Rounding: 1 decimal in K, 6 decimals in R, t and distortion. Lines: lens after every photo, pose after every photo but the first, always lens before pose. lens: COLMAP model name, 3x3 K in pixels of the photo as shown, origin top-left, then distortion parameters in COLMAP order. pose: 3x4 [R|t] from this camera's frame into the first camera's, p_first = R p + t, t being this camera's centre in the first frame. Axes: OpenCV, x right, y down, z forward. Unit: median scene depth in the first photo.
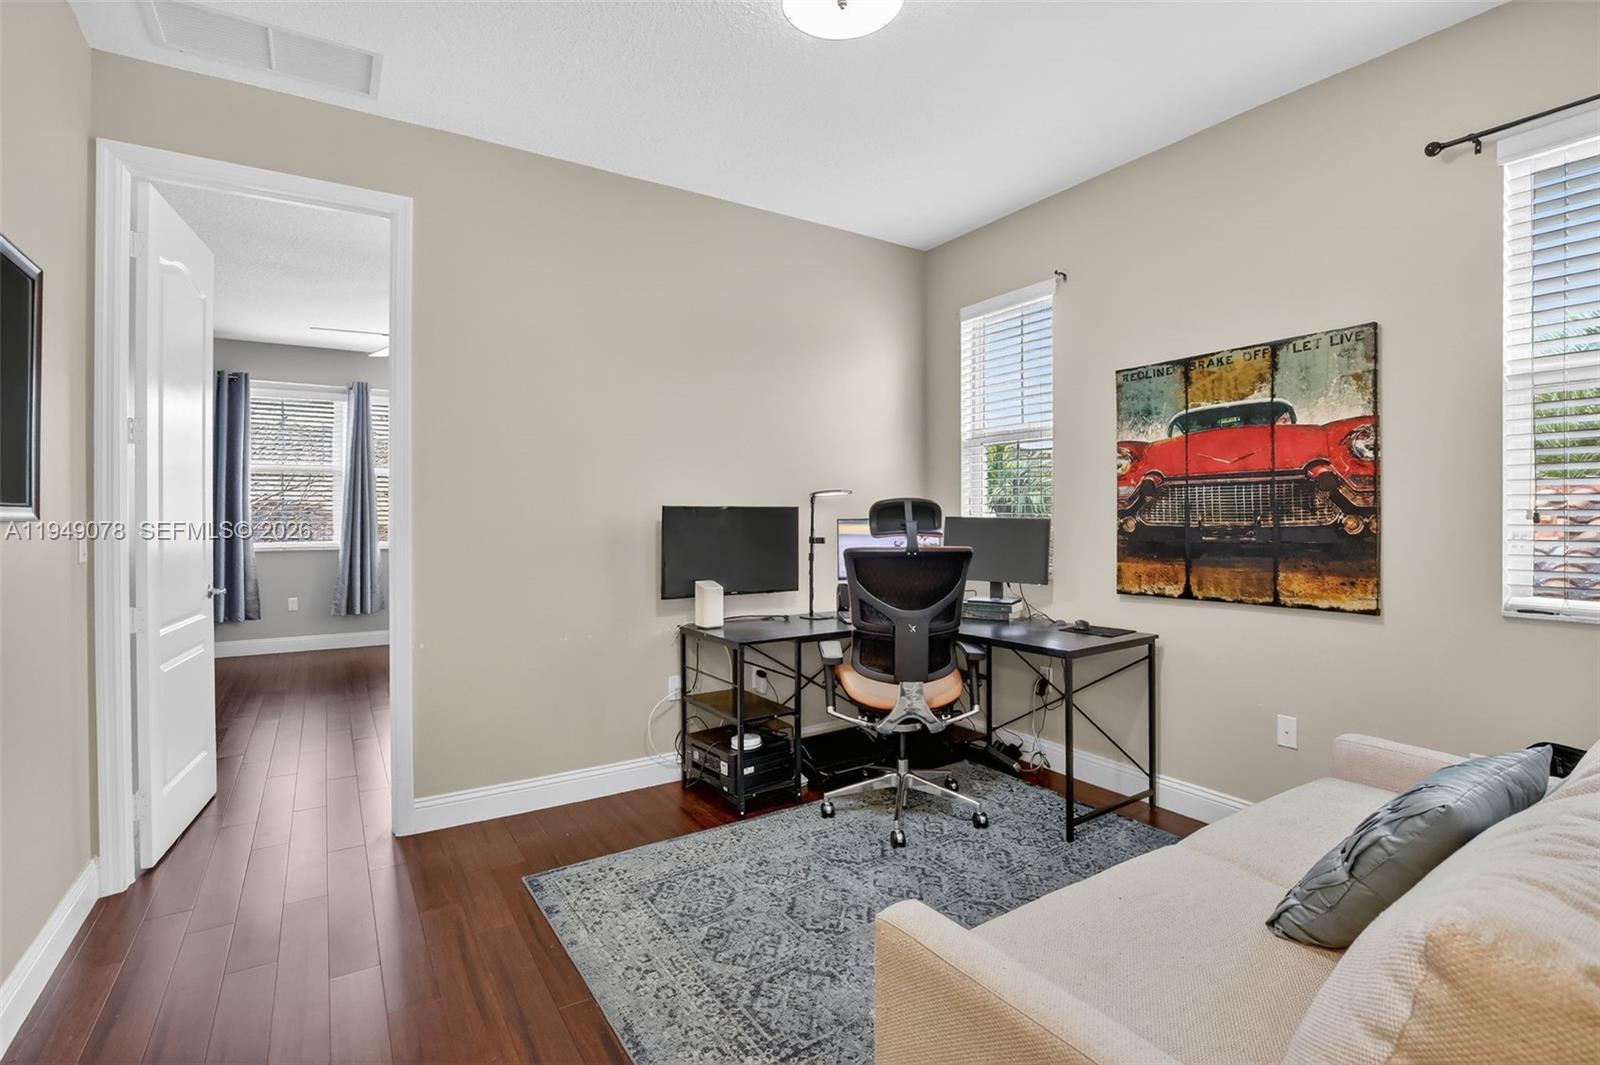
lens RADIAL K [[747.2, 0, 811.5], [0, 747.2, 511.4], [0, 0, 1]] dist [-0.031194, 0.001091]
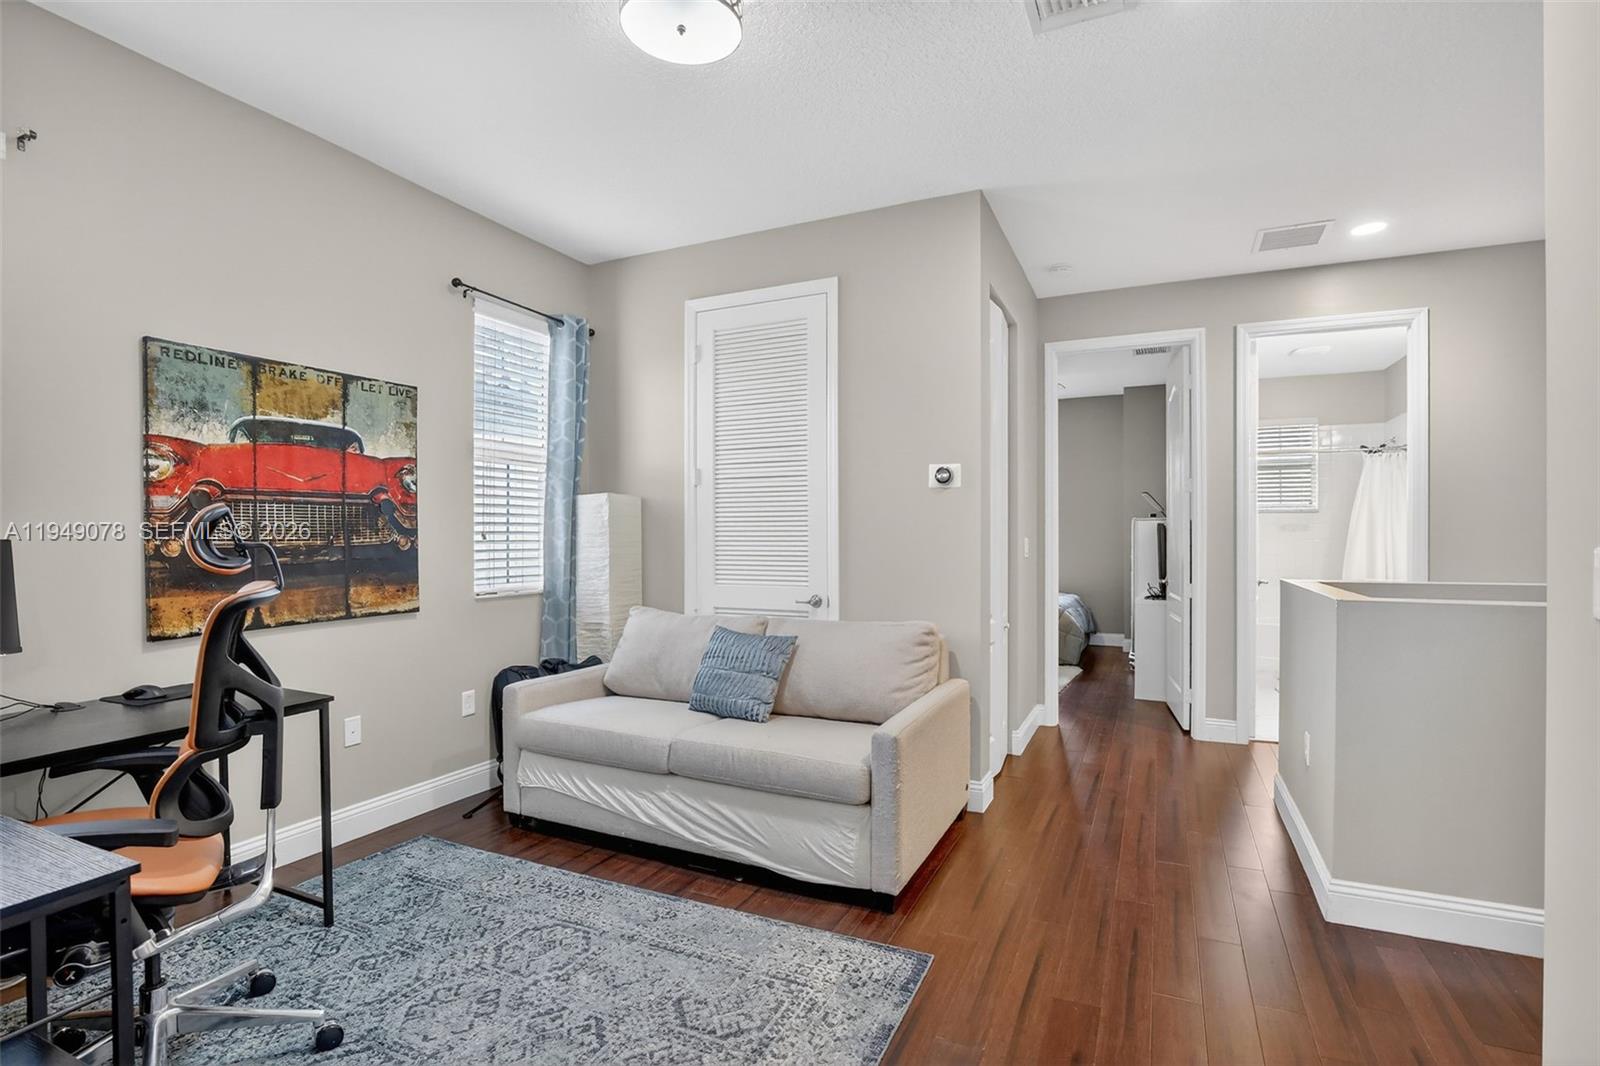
lens RADIAL K [[744.1, 0, 824.2], [0, 744.1, 529.6], [0, 0, 1]] dist [-0.028212, 0.000218]
pose [[-0.539491, 0.007815, 0.841955, -0.631163], [-0.003370, 0.999929, -0.011440, 0.007275], [-0.841985, -0.009009, -0.539426, 0.953335]]
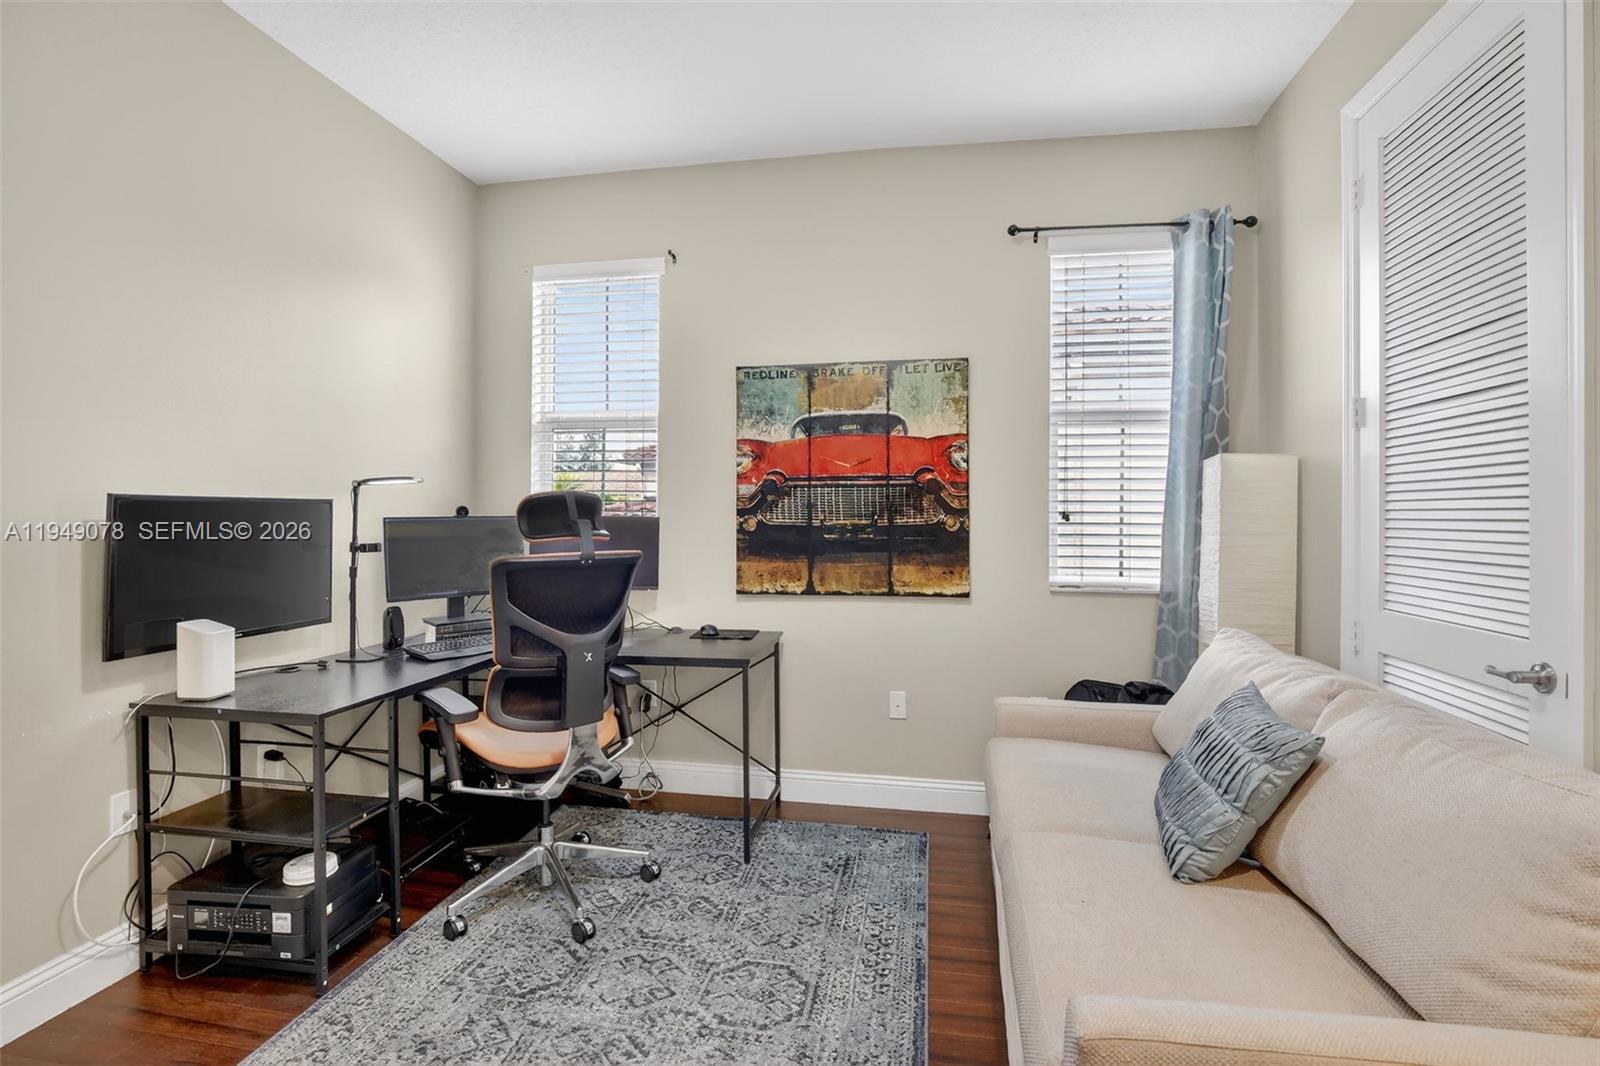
lens RADIAL K [[751.0, 0, 805.5], [0, 751.0, 506.4], [0, 0, 1]] dist [-0.042769, 0.010550]
pose [[0.686806, 0.012507, 0.726733, -0.282554], [-0.009652, 0.999921, -0.008088, 0.002768], [-0.726777, -0.001460, 0.686872, 0.294015]]
